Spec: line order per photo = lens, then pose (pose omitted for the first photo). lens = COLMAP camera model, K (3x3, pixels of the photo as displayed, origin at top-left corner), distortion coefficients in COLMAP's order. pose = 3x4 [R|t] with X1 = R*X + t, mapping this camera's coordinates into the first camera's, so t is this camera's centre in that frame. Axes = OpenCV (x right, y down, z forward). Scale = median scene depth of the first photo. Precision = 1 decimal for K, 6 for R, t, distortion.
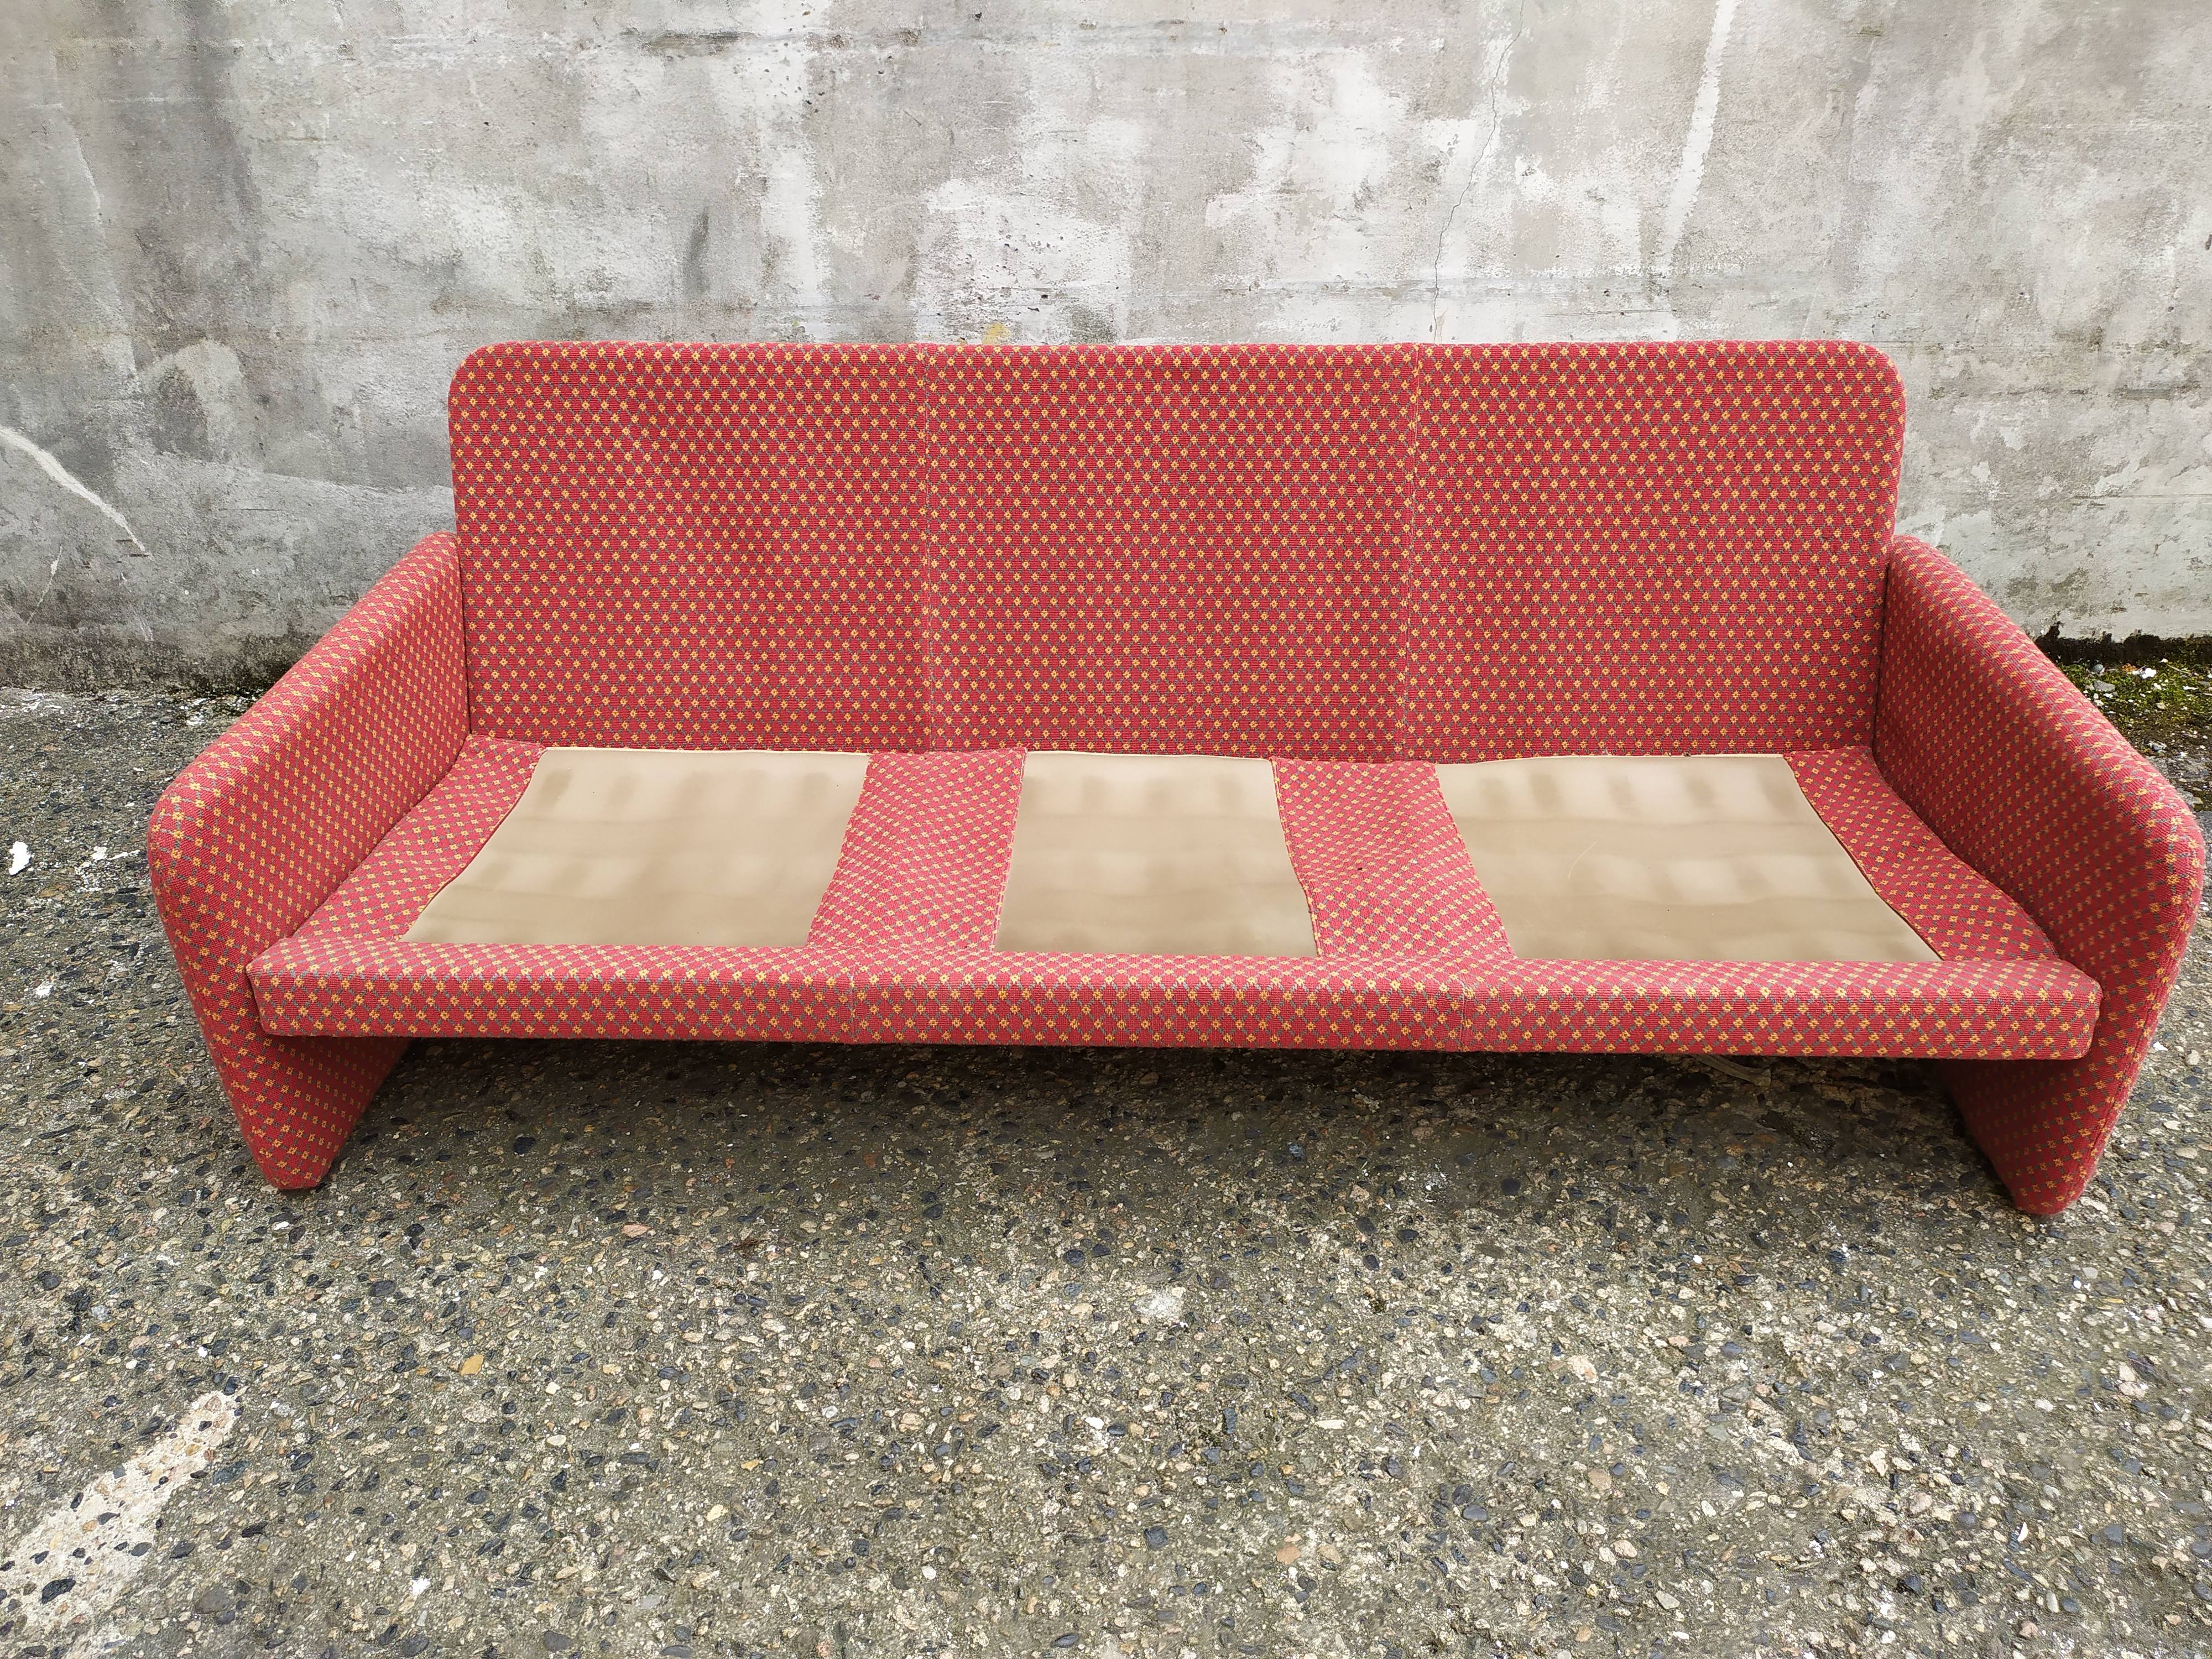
lens RADIAL K [[1657.3, 0, 1101.5], [0, 1657.3, 843.7], [0, 0, 1]] dist [0.055626, -0.057027]
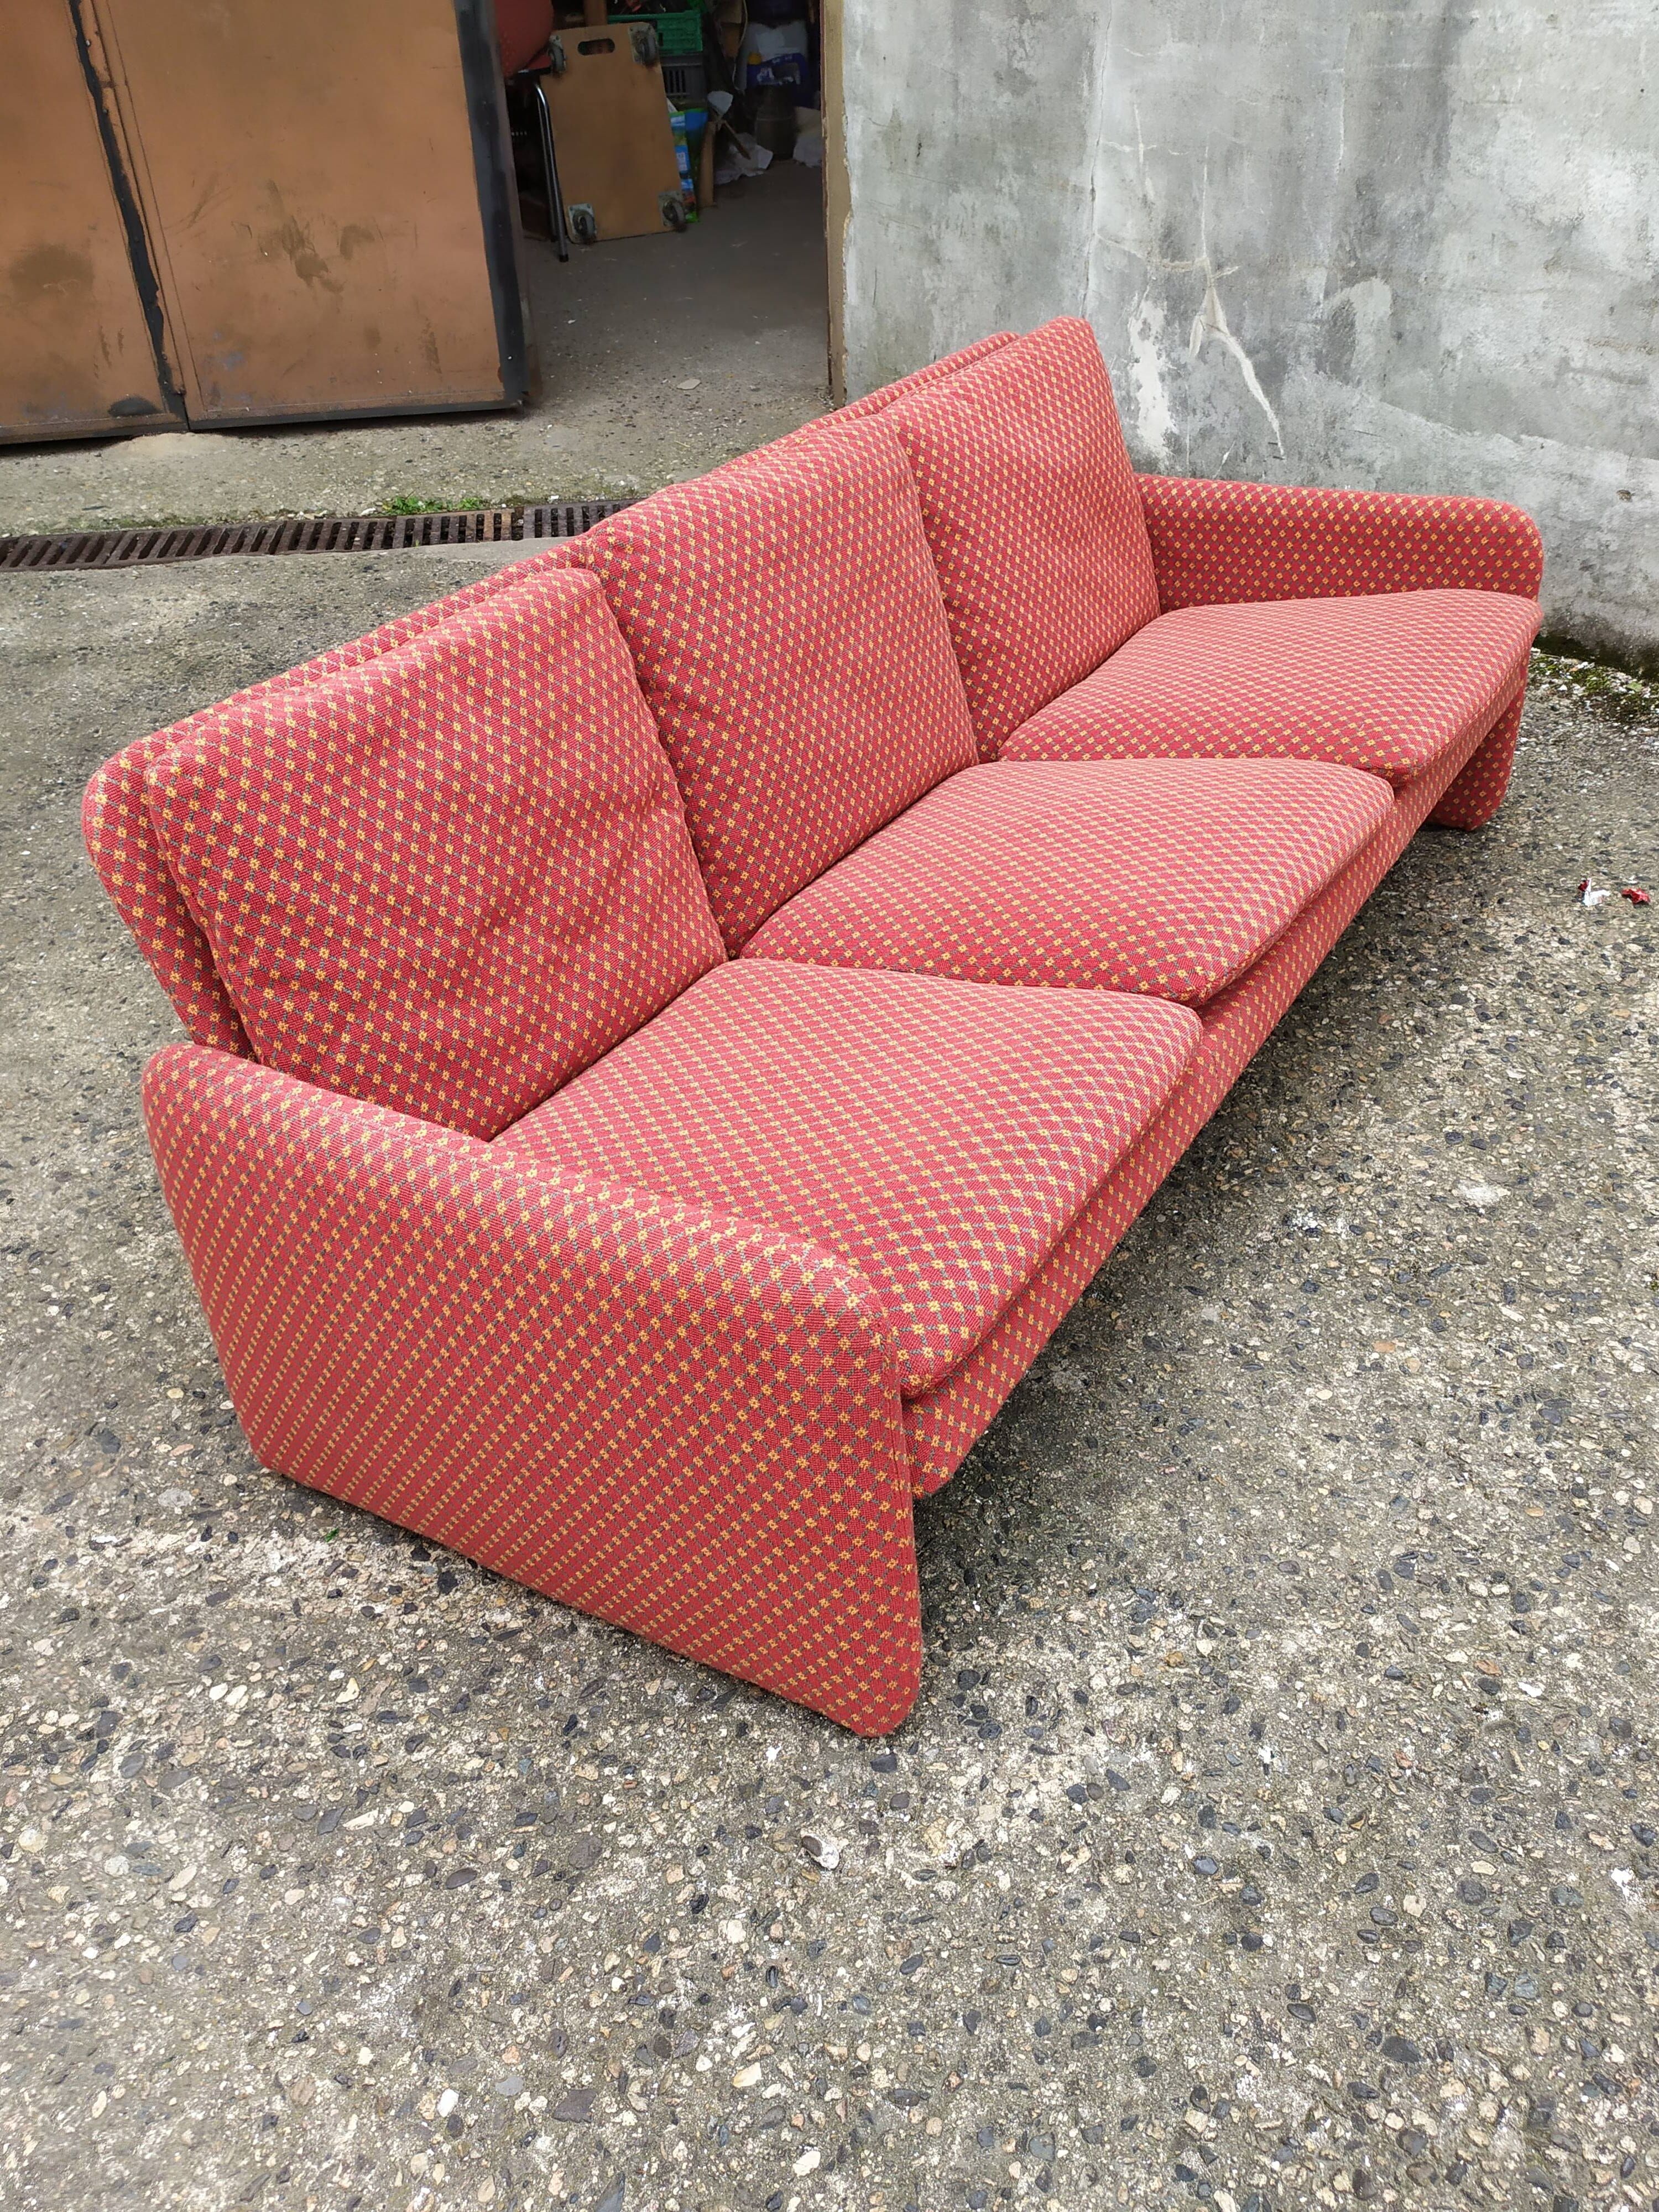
lens RADIAL K [[1779.7, 0, 843.4], [0, 1779.7, 1104.0], [0, 0, 1]] dist [0.075756, -0.093750]
pose [[0.584830, 0.416265, -0.696202, 0.592040], [-0.349002, 0.903908, 0.247283, 0.072047], [0.732237, 0.098357, 0.673910, -0.138298]]
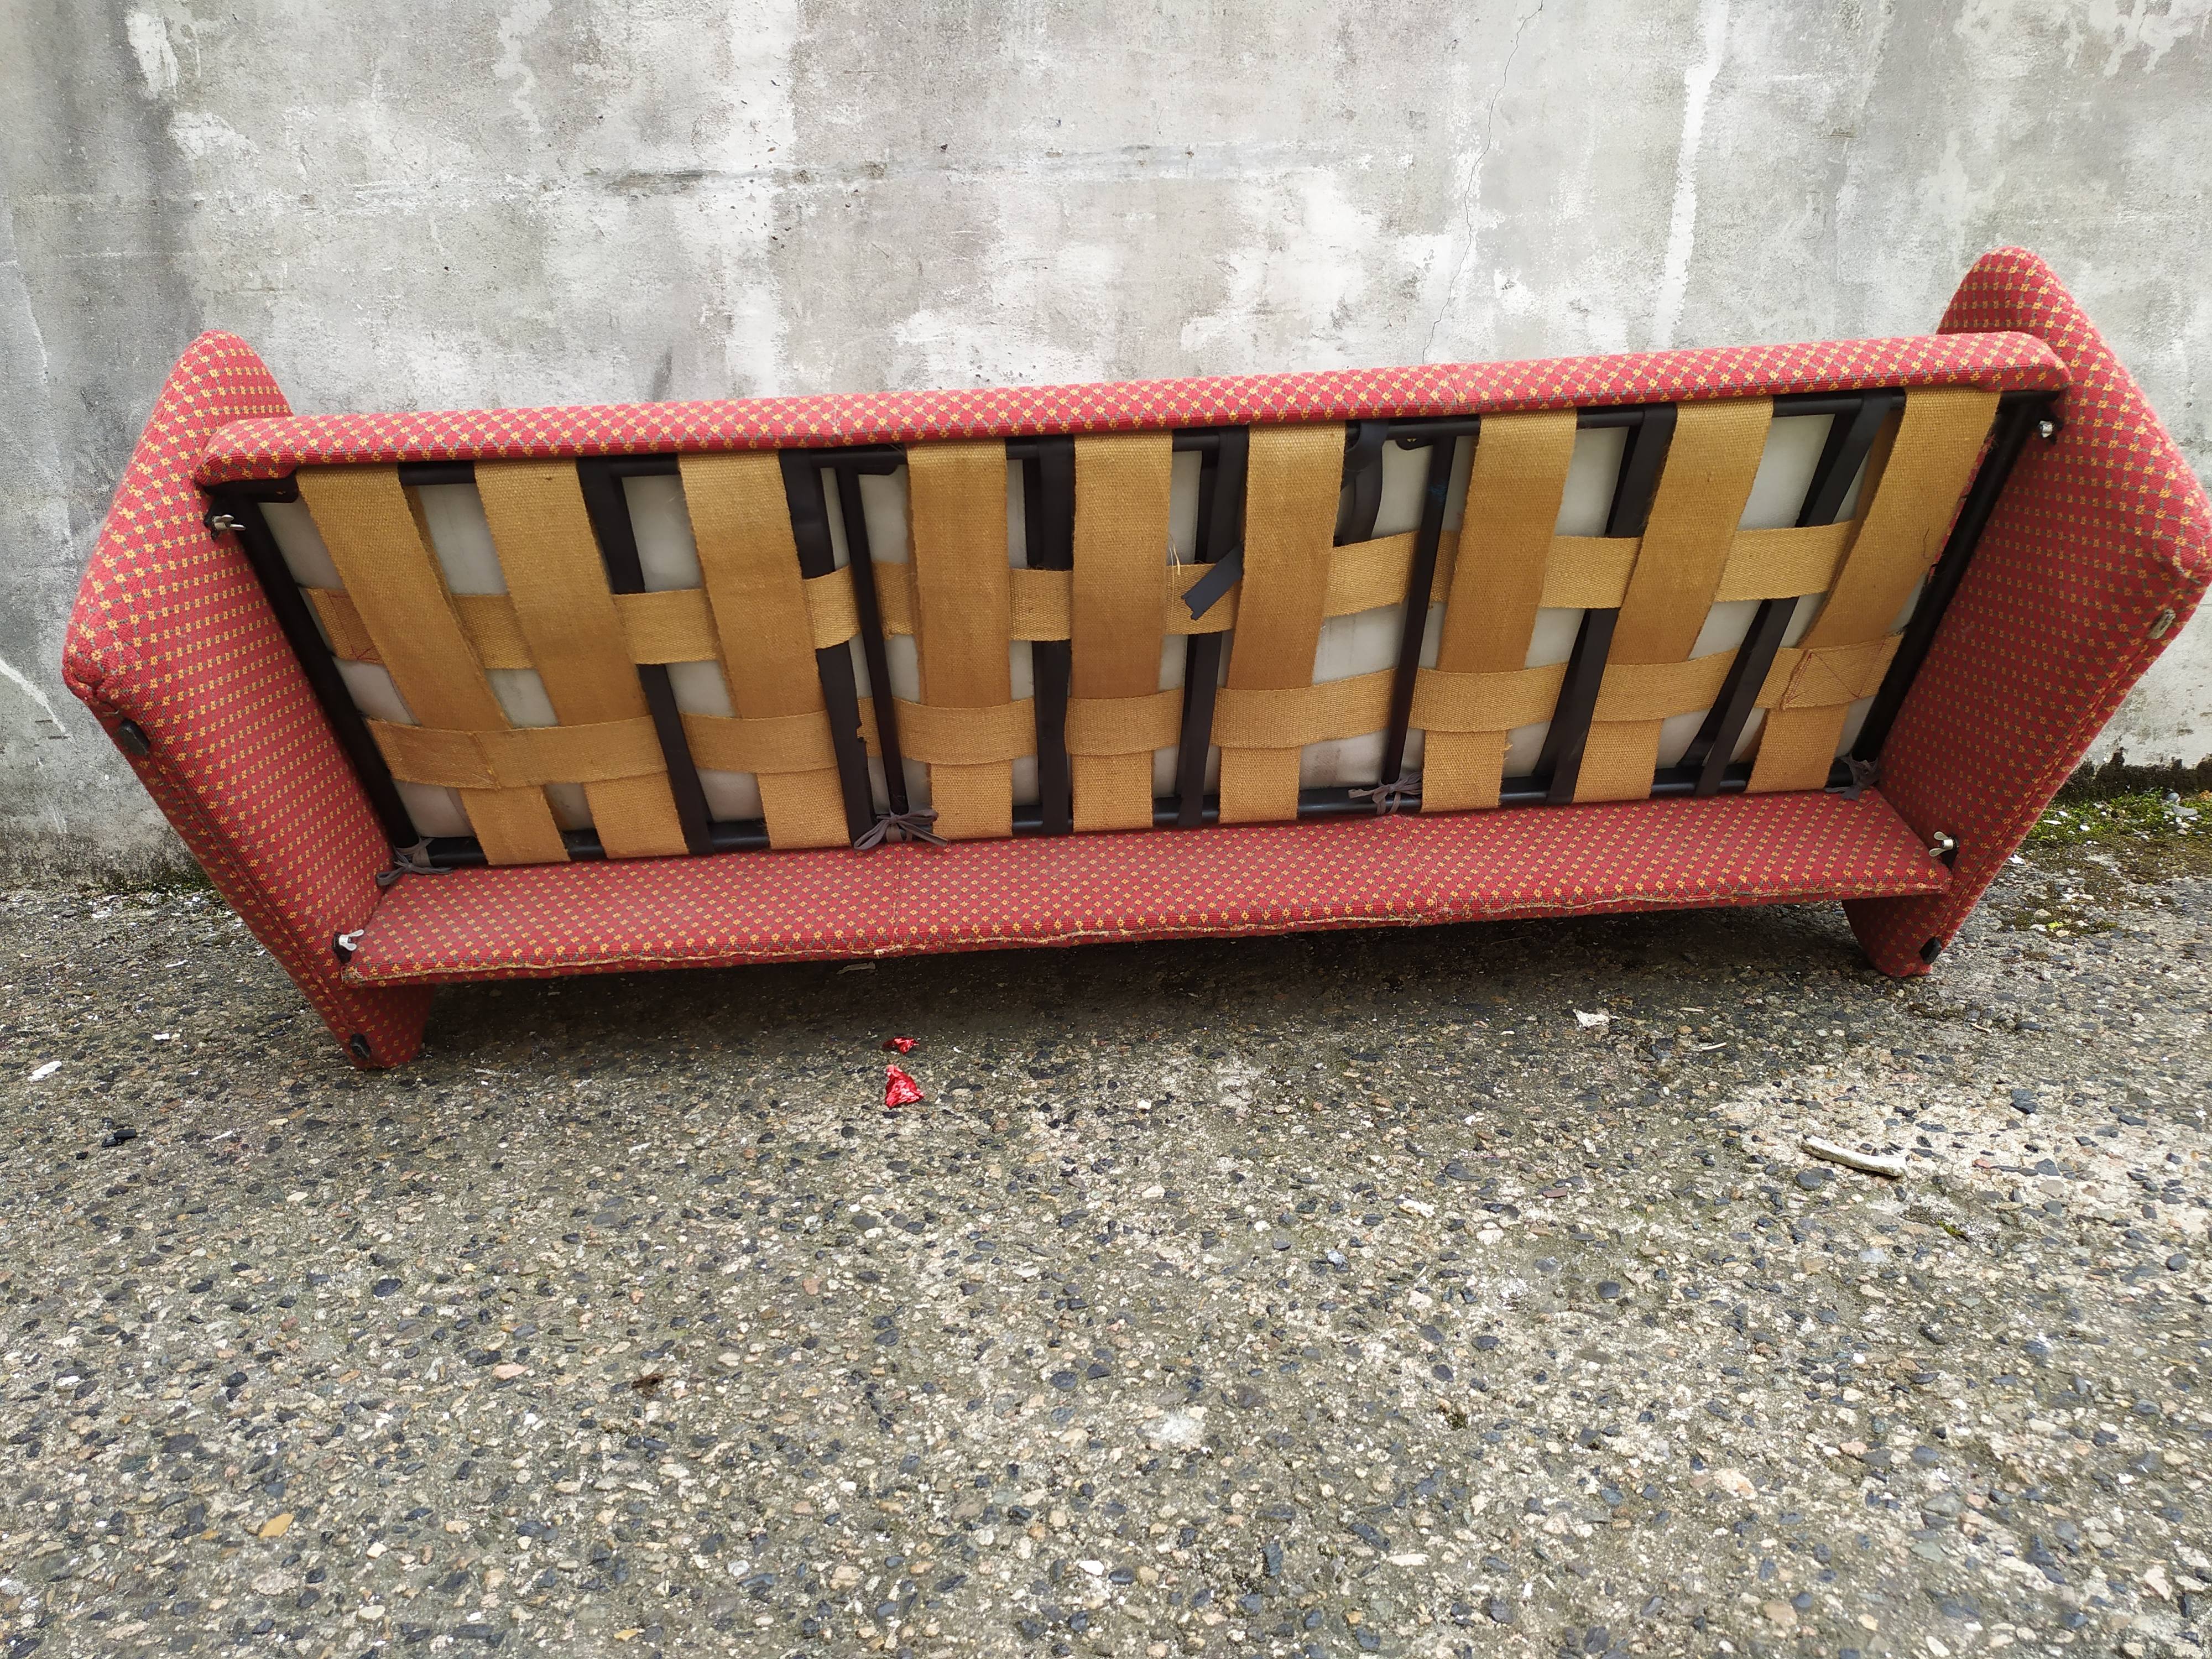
lens RADIAL K [[1657.3, 0, 1095.6], [0, 1657.3, 820.9], [0, 0, 1]] dist [0.055626, -0.057027]
pose [[0.999567, -0.029426, -0.000512, 0.006811], [0.028486, 0.971701, -0.234492, 0.179736], [0.007398, 0.234376, 0.972118, 0.176035]]
